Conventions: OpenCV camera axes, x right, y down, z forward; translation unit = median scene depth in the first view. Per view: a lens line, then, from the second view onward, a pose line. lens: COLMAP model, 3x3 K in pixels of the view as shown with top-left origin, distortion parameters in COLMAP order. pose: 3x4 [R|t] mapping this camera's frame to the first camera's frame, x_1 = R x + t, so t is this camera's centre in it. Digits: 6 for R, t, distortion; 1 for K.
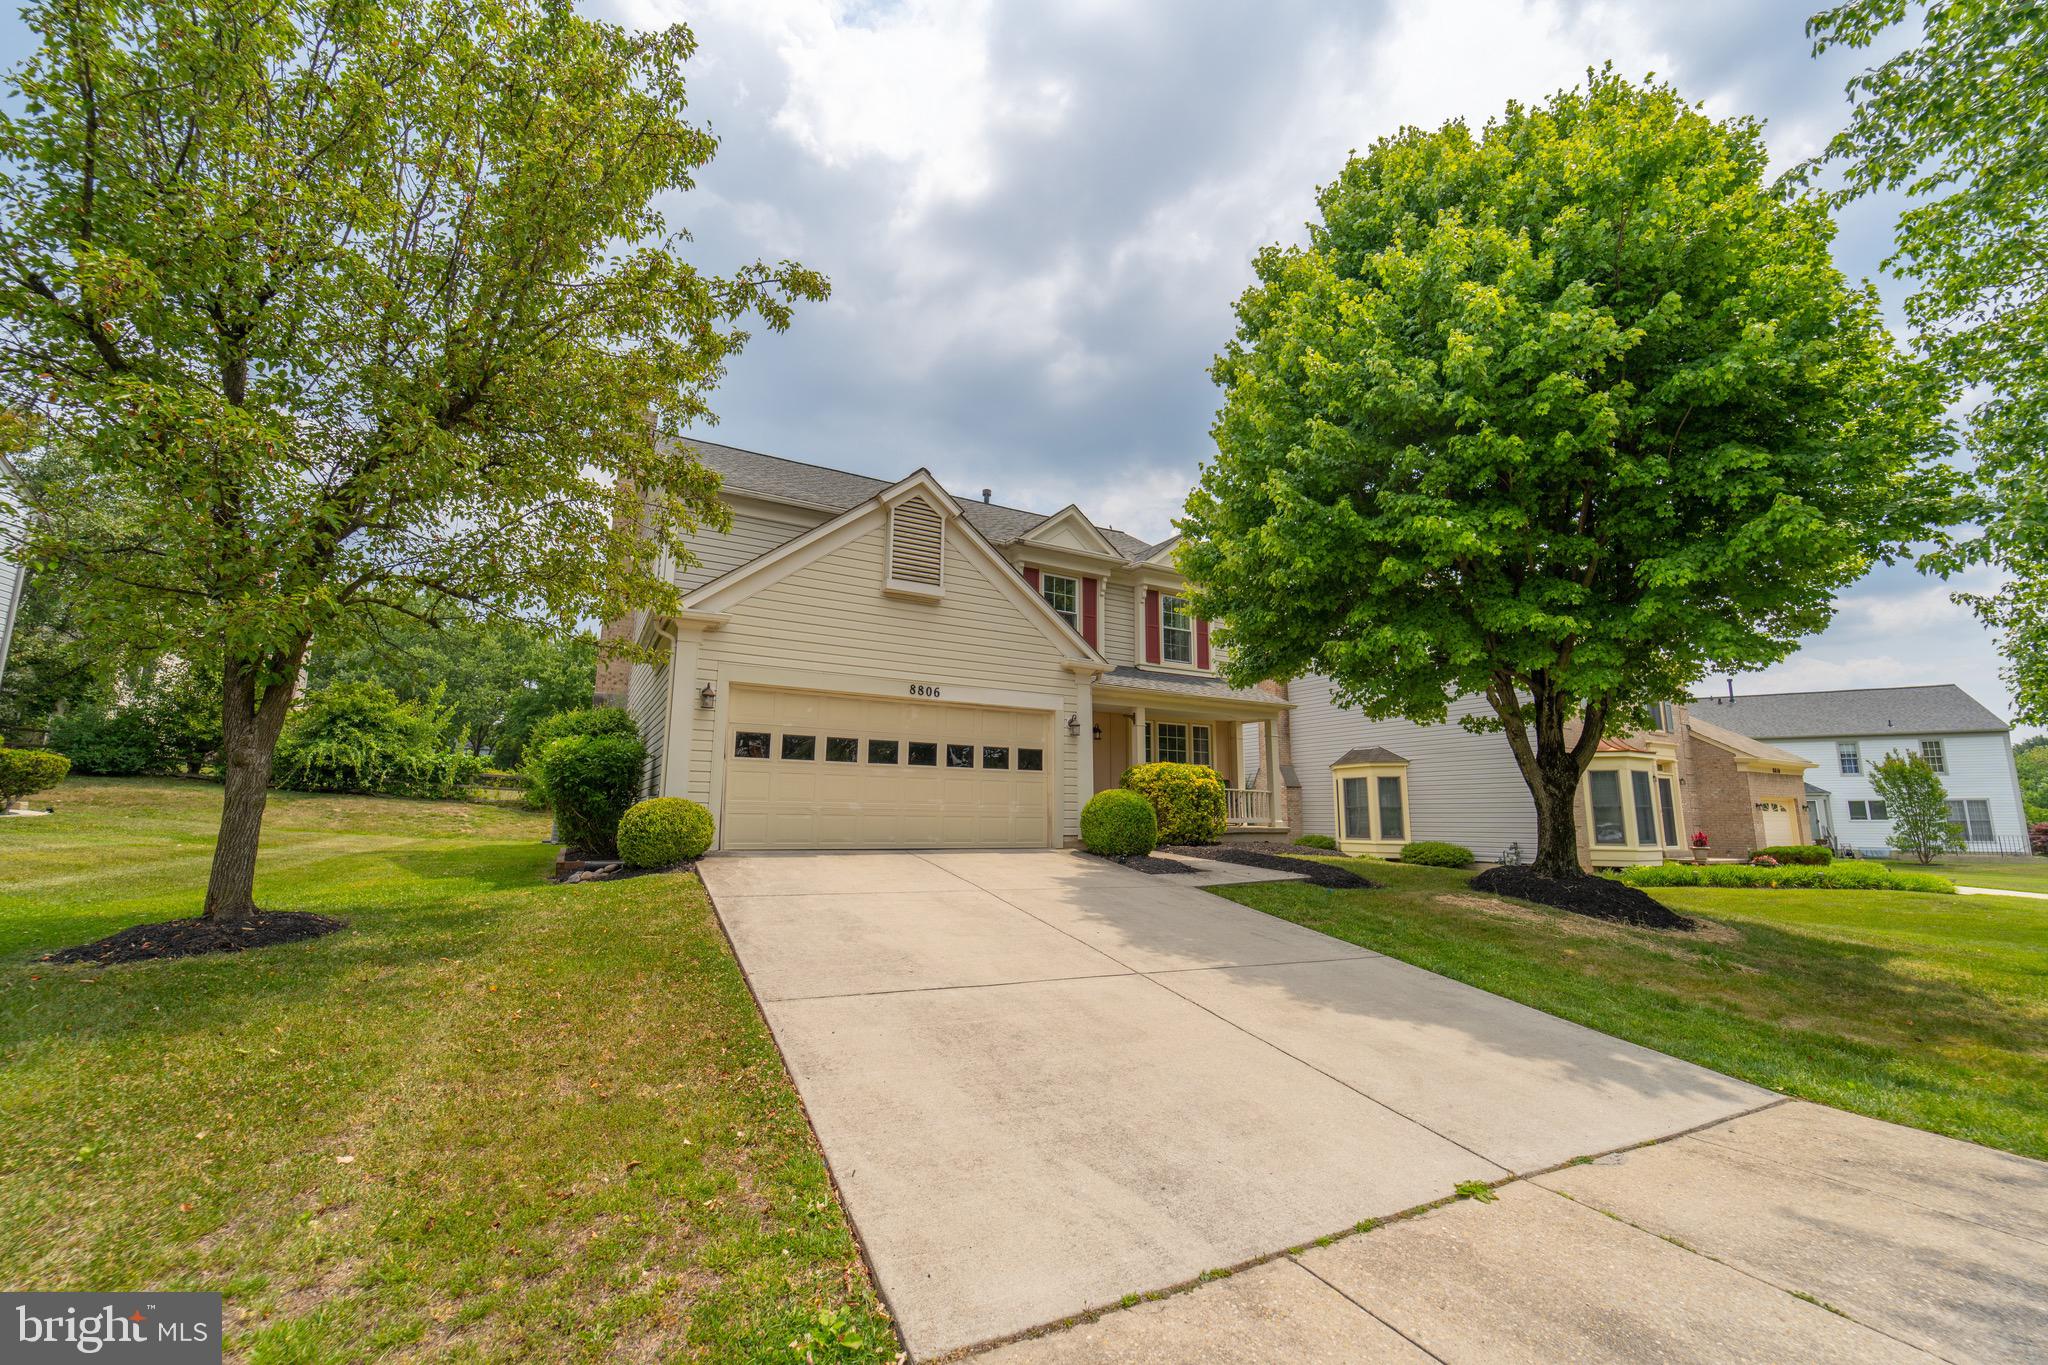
lens RADIAL K [[826.9, 0, 1032.5], [0, 826.9, 677.2], [0, 0, 1]] dist [-0.001128, -0.000998]
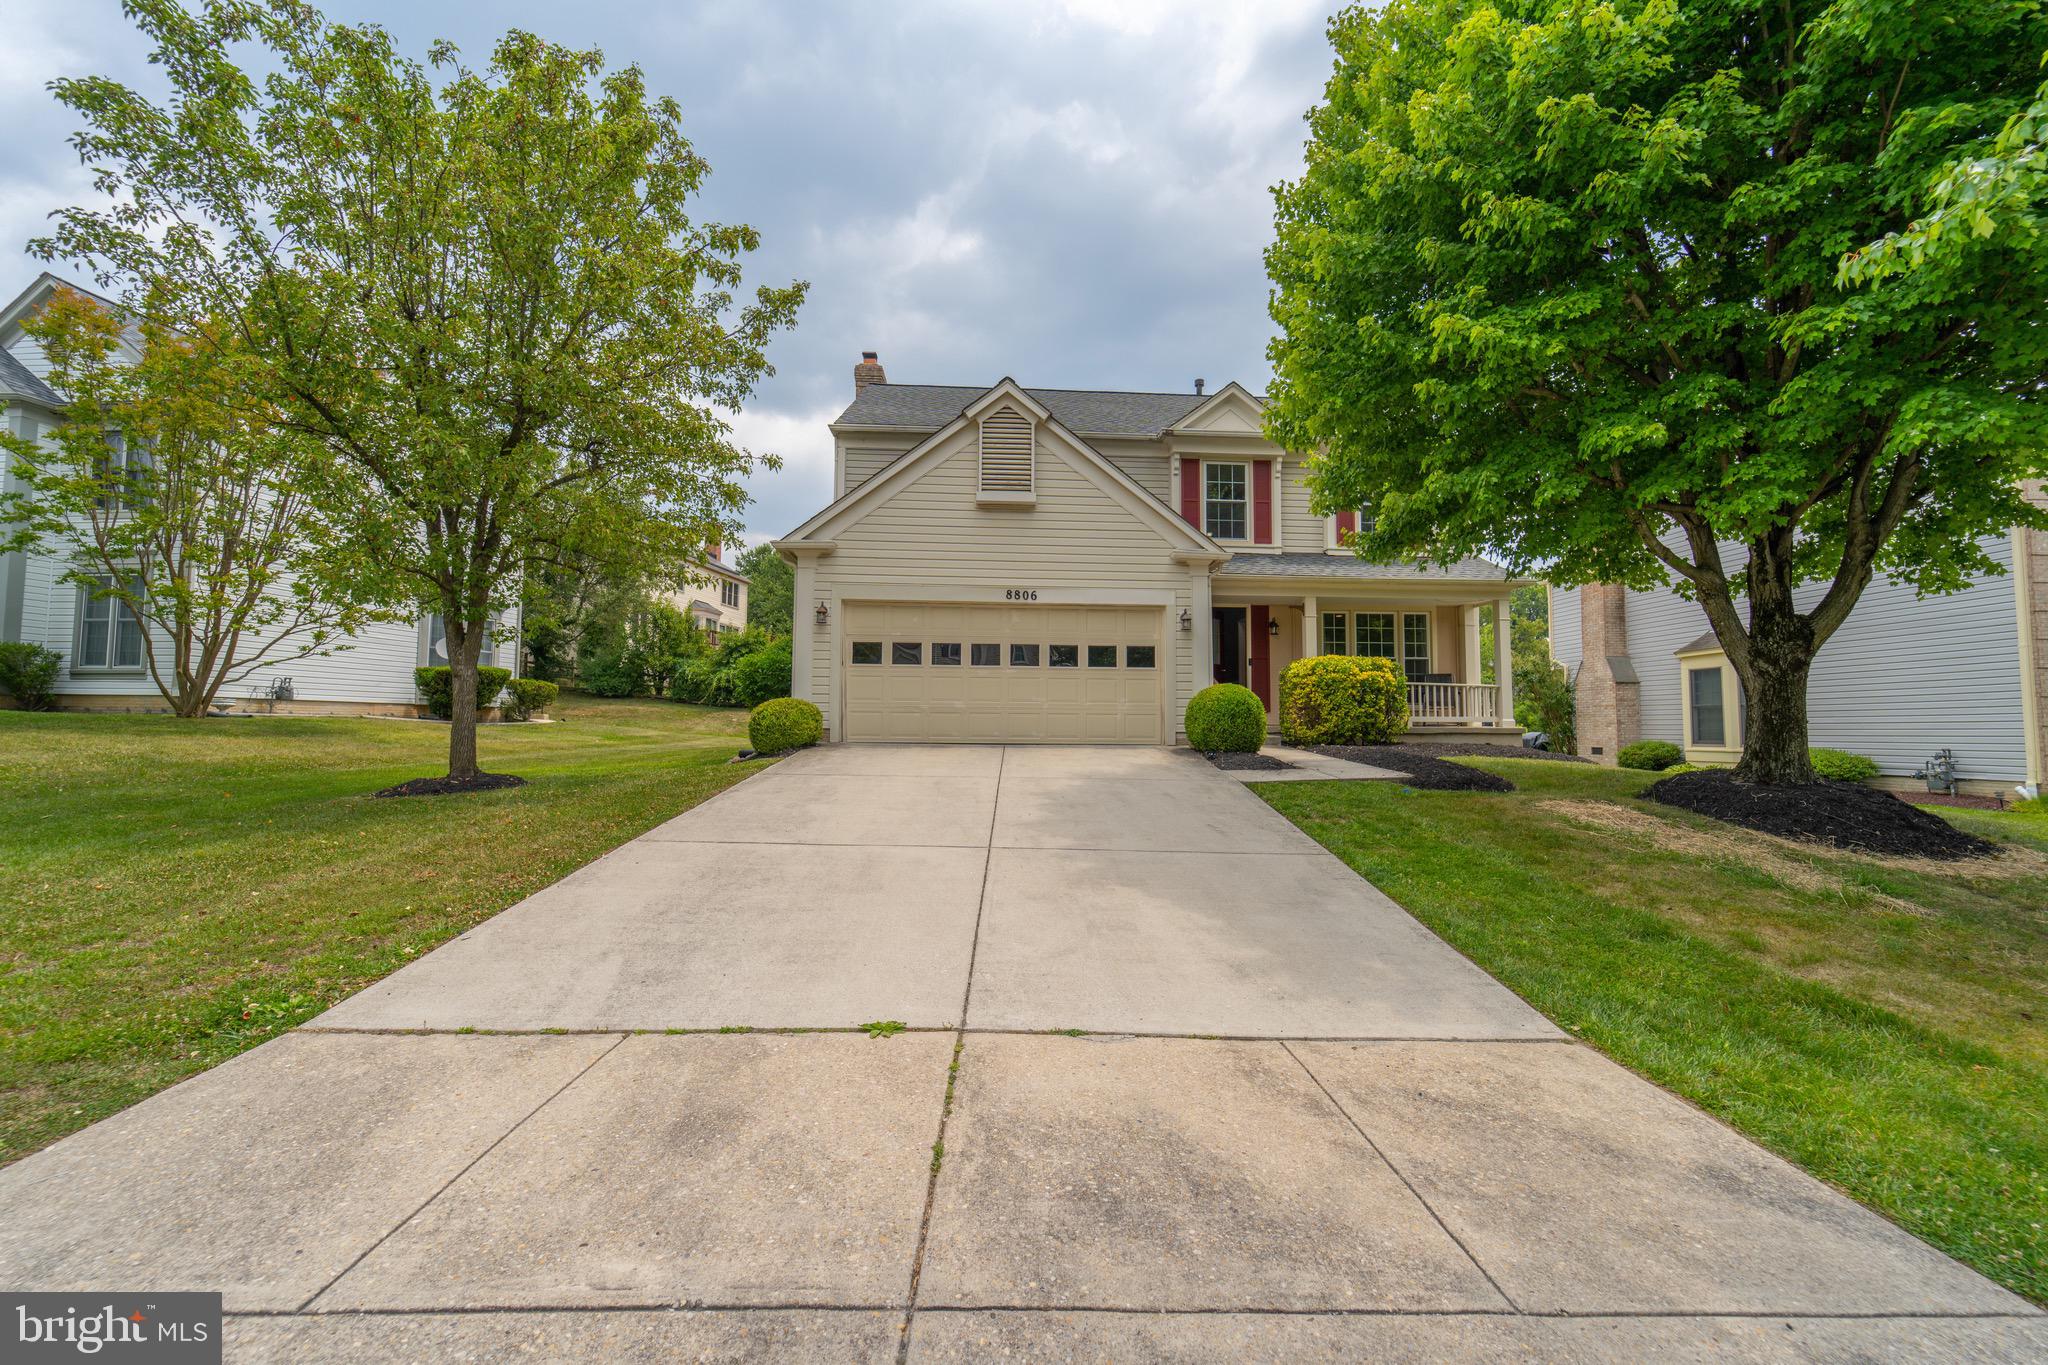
lens RADIAL K [[826.9, 0, 1032.5], [0, 826.9, 677.2], [0, 0, 1]] dist [-0.001128, -0.000998]
pose [[0.897961, -0.030718, -0.439001, 0.359514], [0.075873, 0.993429, 0.085683, 0.033265], [0.433485, -0.110248, 0.894392, 0.062006]]
